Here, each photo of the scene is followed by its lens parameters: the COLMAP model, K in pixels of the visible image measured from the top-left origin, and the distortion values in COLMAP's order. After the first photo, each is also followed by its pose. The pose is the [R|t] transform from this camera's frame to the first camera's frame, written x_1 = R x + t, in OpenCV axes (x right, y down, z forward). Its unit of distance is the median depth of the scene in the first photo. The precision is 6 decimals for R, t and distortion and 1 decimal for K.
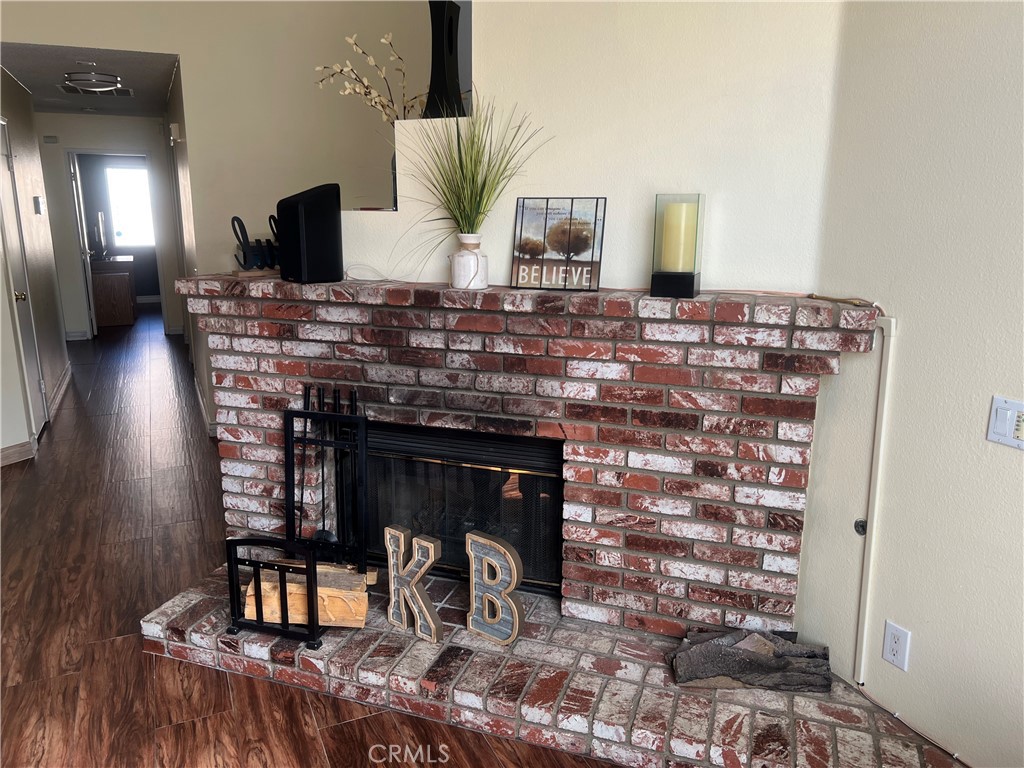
lens RADIAL K [[779.1, 0, 512.0], [0, 779.1, 384.0], [0, 0, 1]] dist [0.001557, -0.008595]
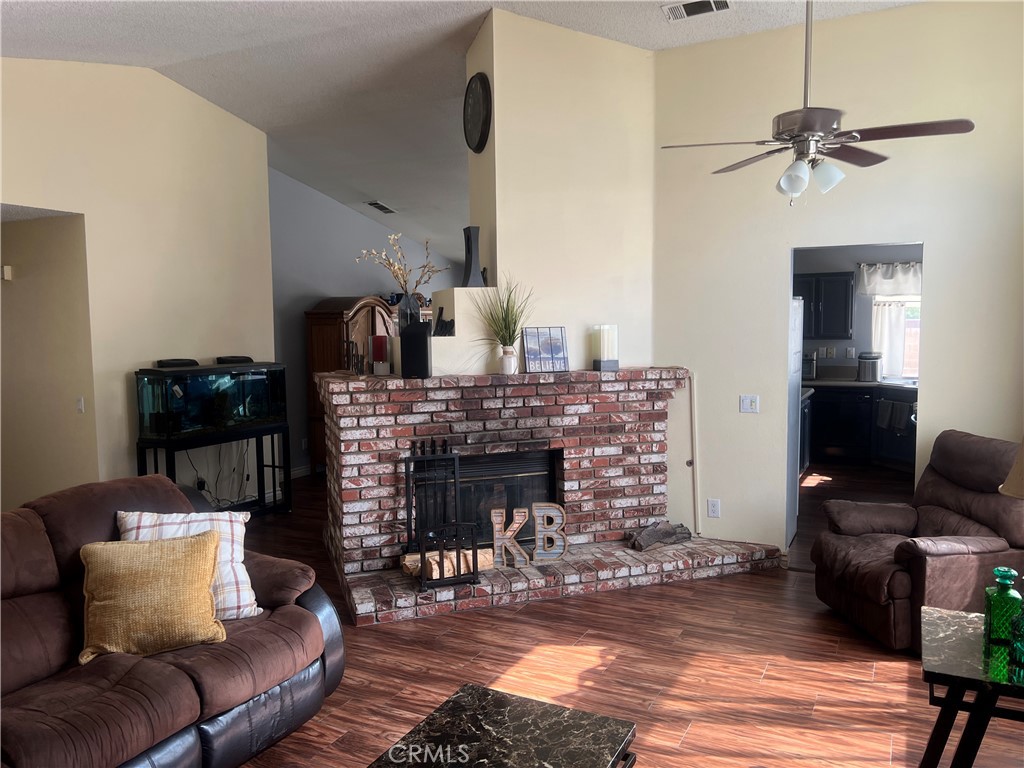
lens RADIAL K [[779.1, 0, 512.0], [0, 779.1, 384.0], [0, 0, 1]] dist [0.001557, -0.008595]
pose [[0.779213, -0.062604, 0.623624, -1.246344], [0.160950, 0.981619, -0.102563, 0.094491], [-0.605740, 0.180291, 0.774967, -0.463215]]
